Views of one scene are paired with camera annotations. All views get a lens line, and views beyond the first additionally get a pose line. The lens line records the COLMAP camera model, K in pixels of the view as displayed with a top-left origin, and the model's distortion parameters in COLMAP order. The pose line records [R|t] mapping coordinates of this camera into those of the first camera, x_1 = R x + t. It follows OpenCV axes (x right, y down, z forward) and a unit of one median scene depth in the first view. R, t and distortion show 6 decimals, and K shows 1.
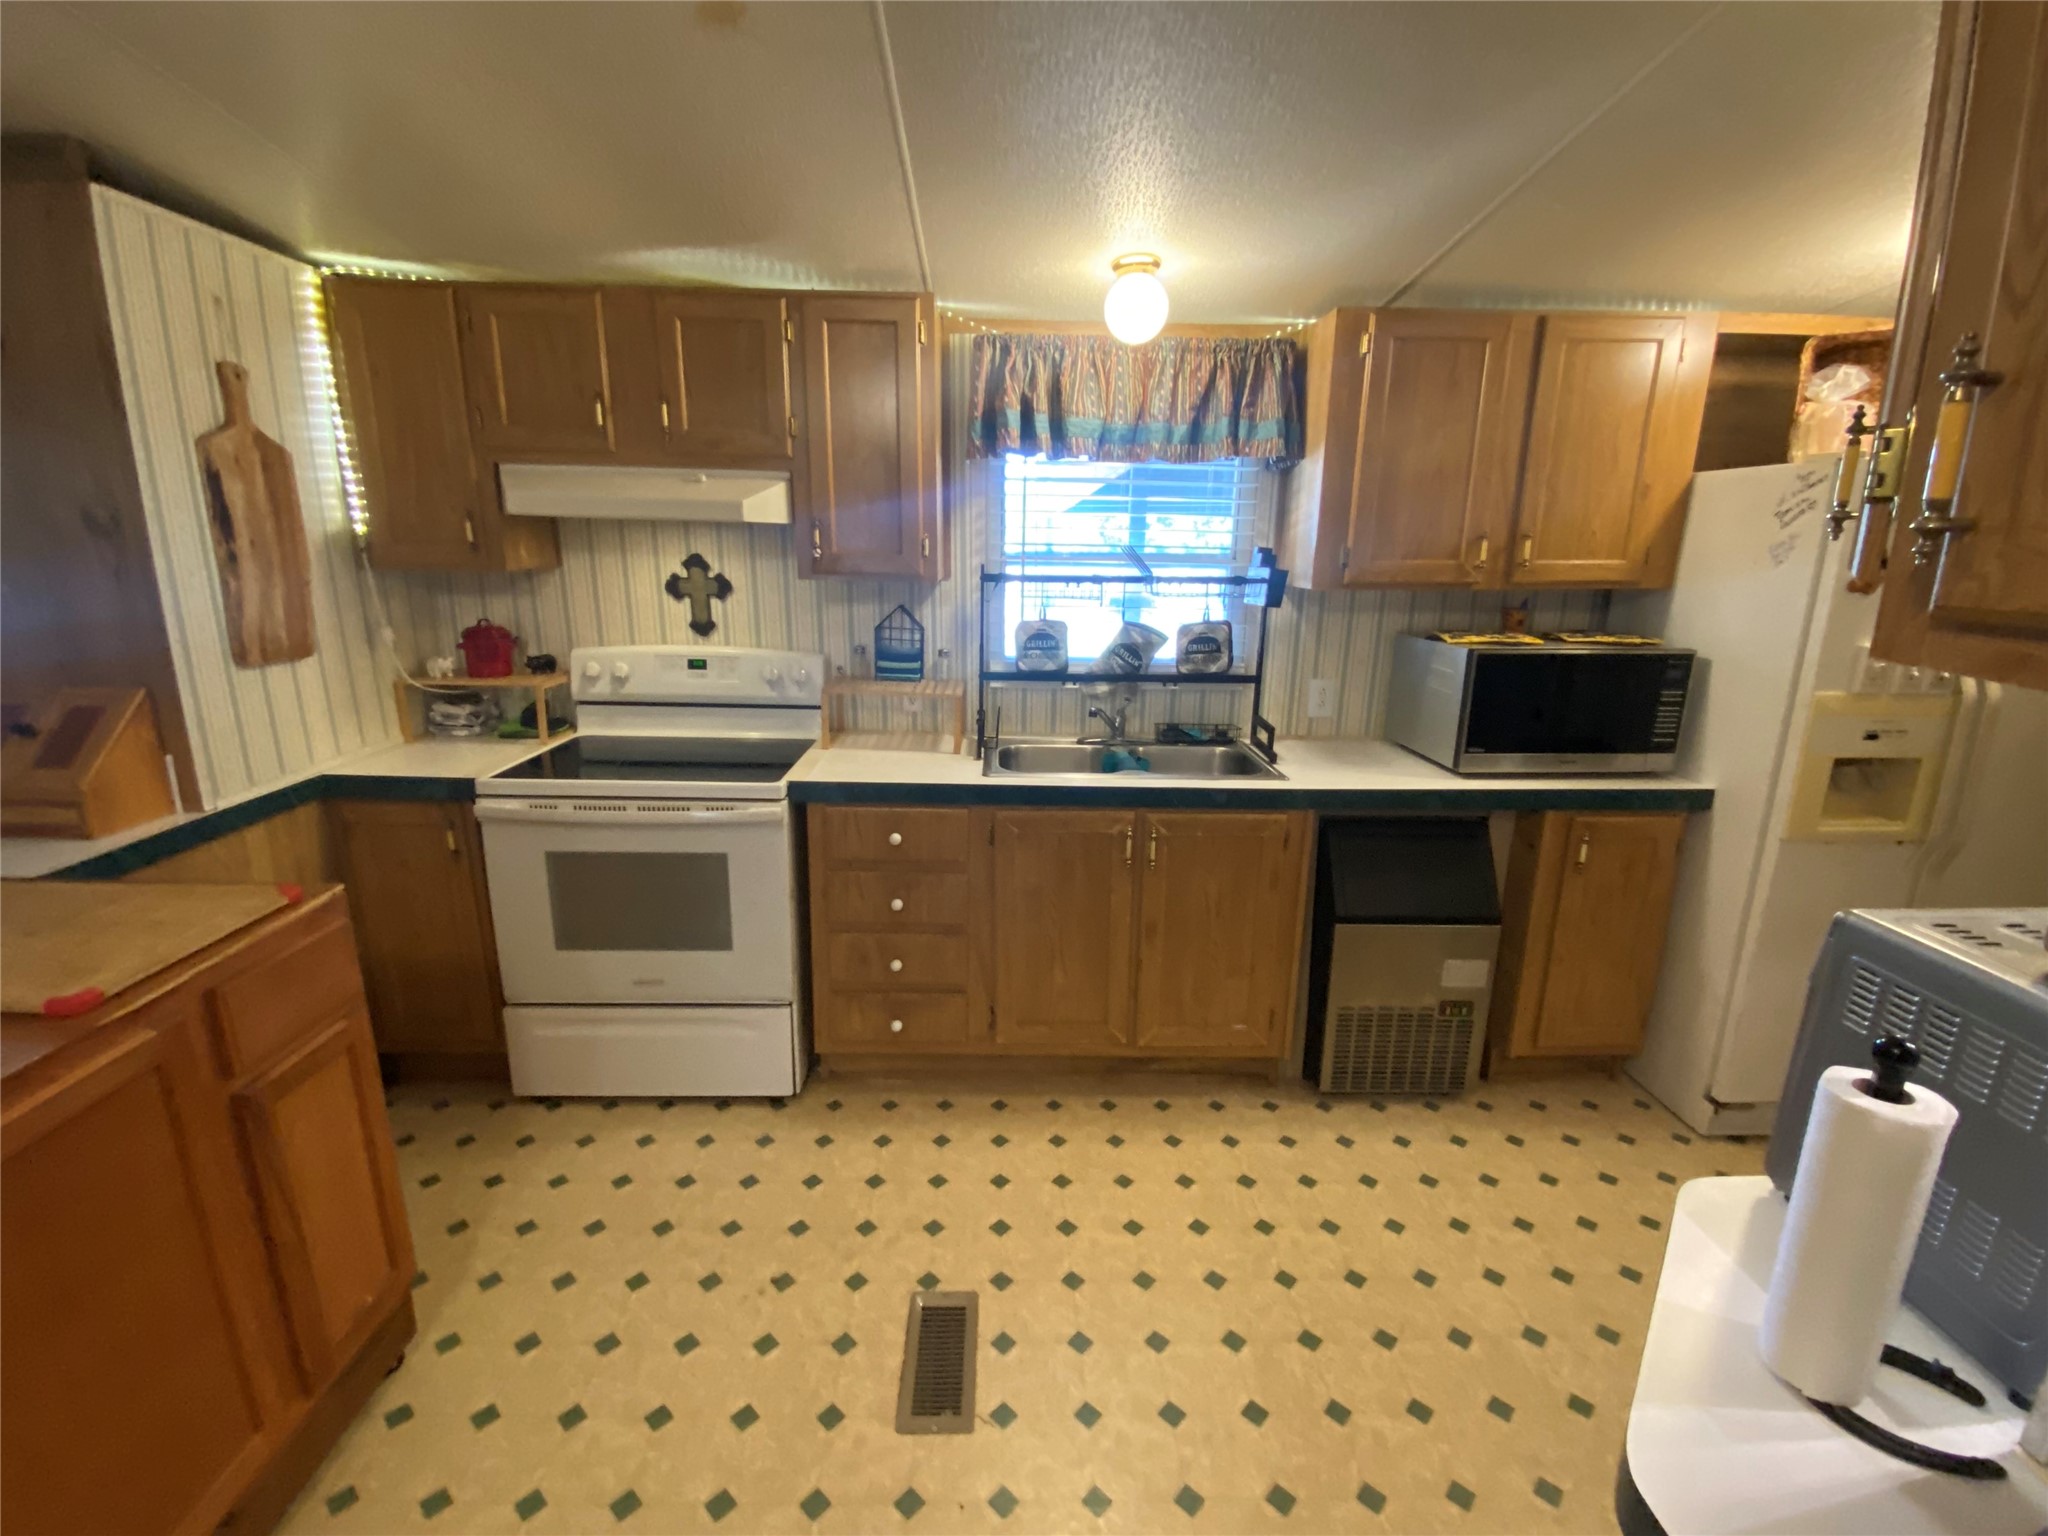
lens RADIAL K [[896.1, 0, 1019.1], [0, 896.1, 771.7], [0, 0, 1]] dist [0.003081, -0.004428]
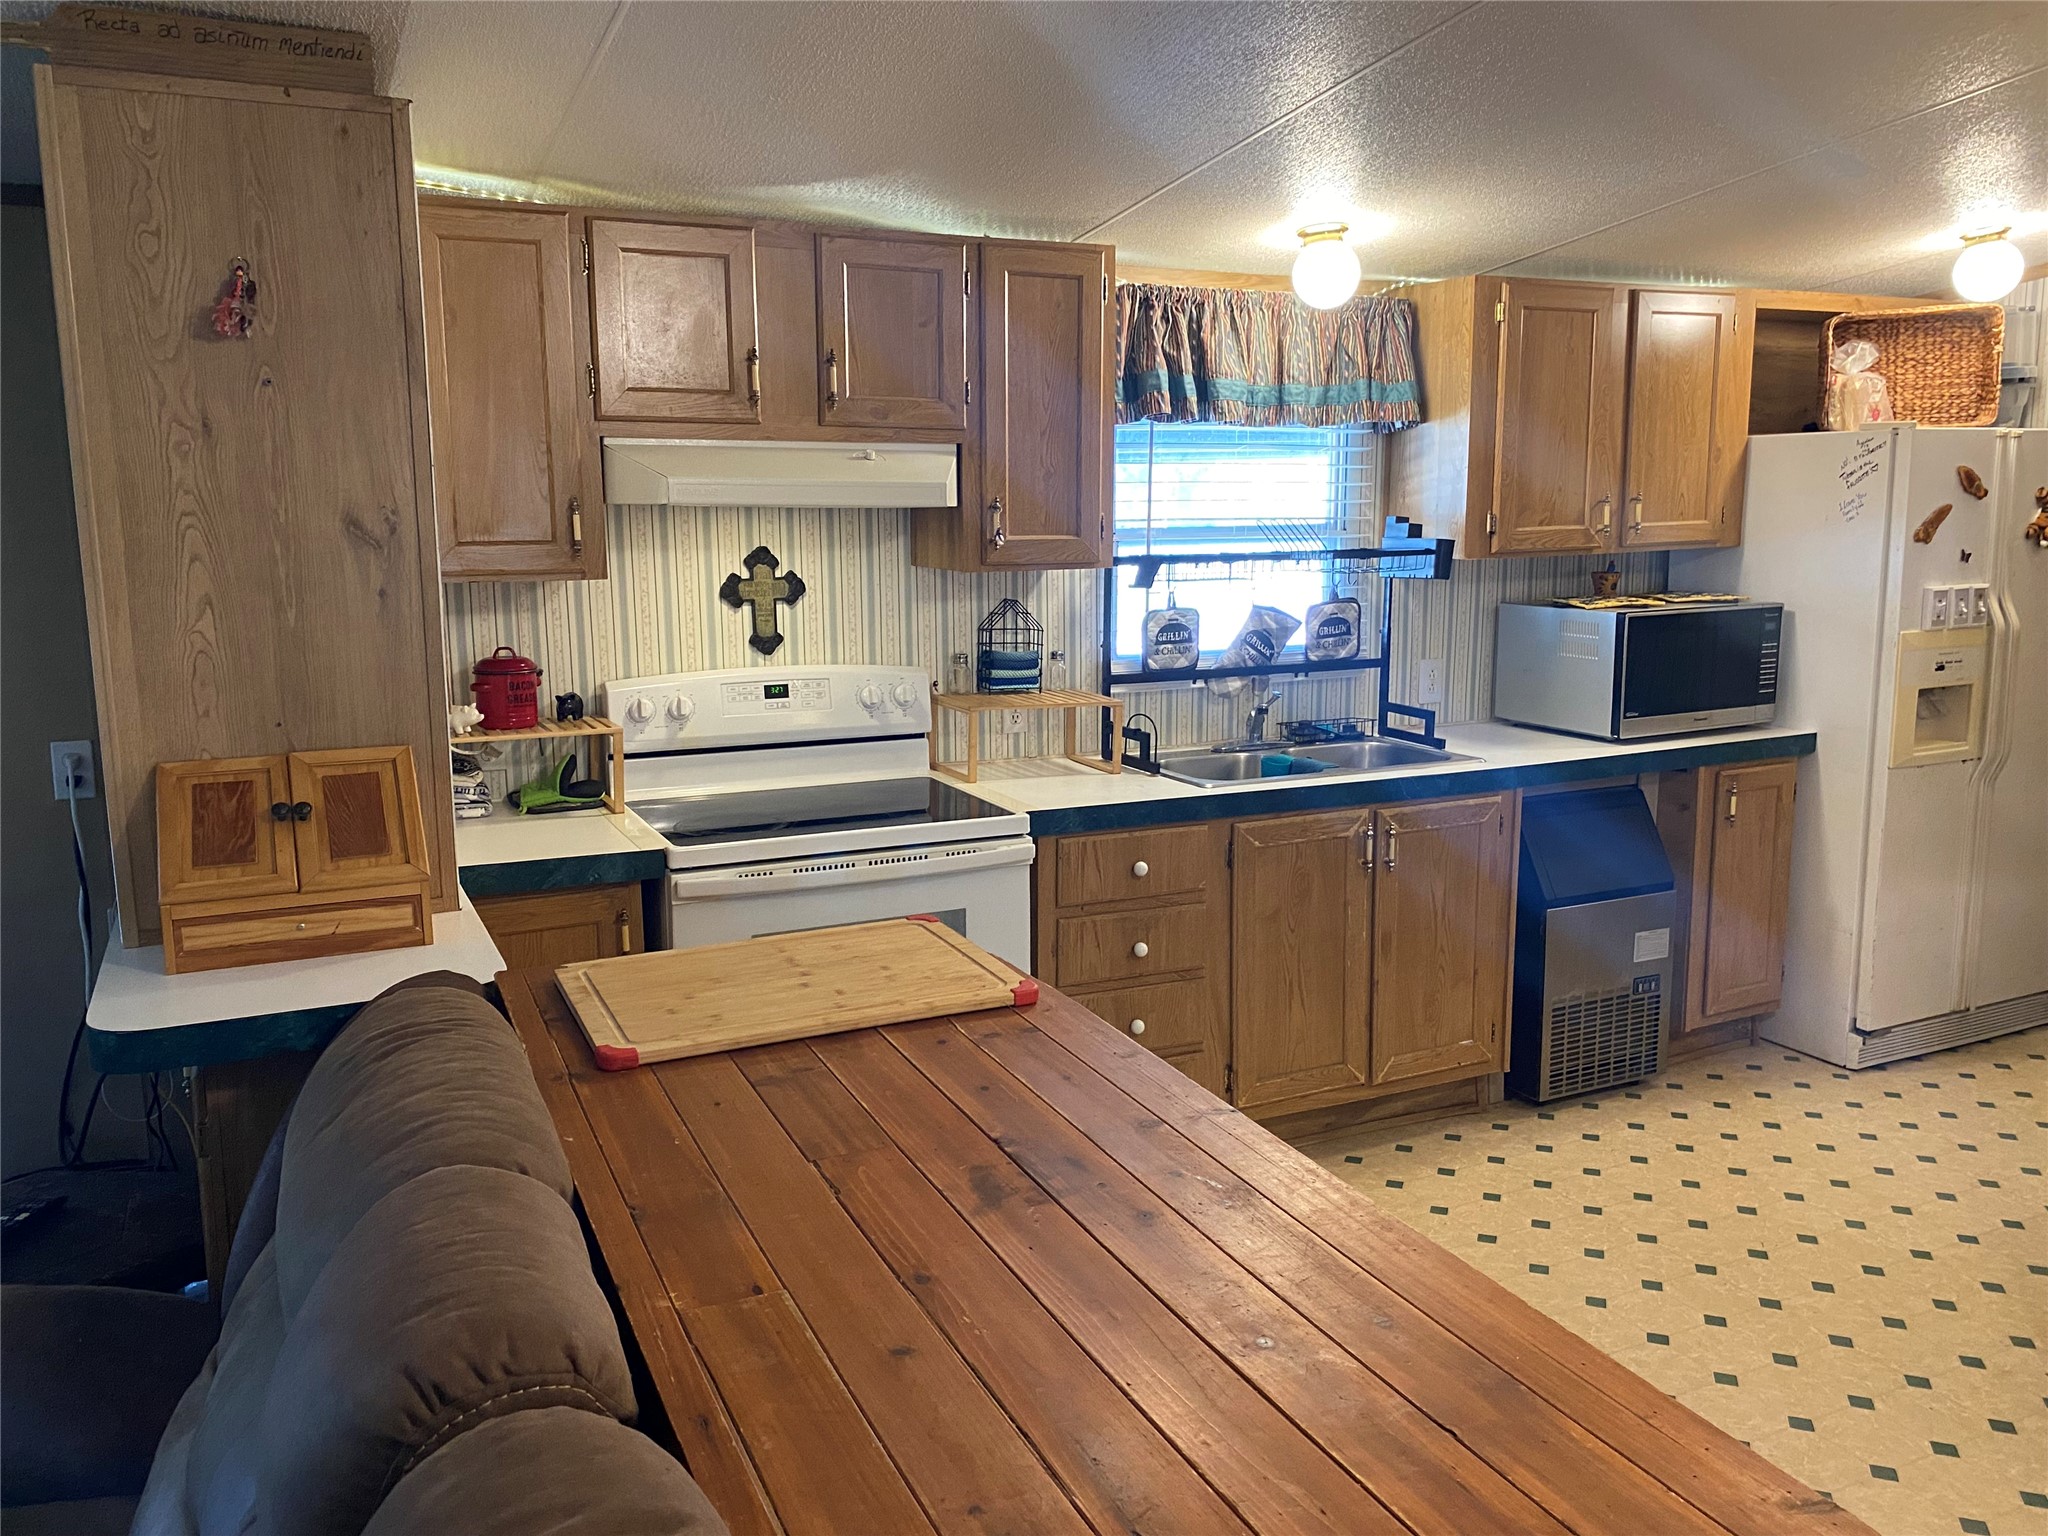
lens RADIAL K [[1541.8, 0, 1025.7], [0, 1541.8, 755.3], [0, 0, 1]] dist [0.008659, -0.009986]
pose [[0.915394, -0.089162, 0.392561, -0.739770], [0.121608, 0.990852, -0.058519, 0.037590], [-0.383752, 0.101306, 0.917862, -0.281974]]
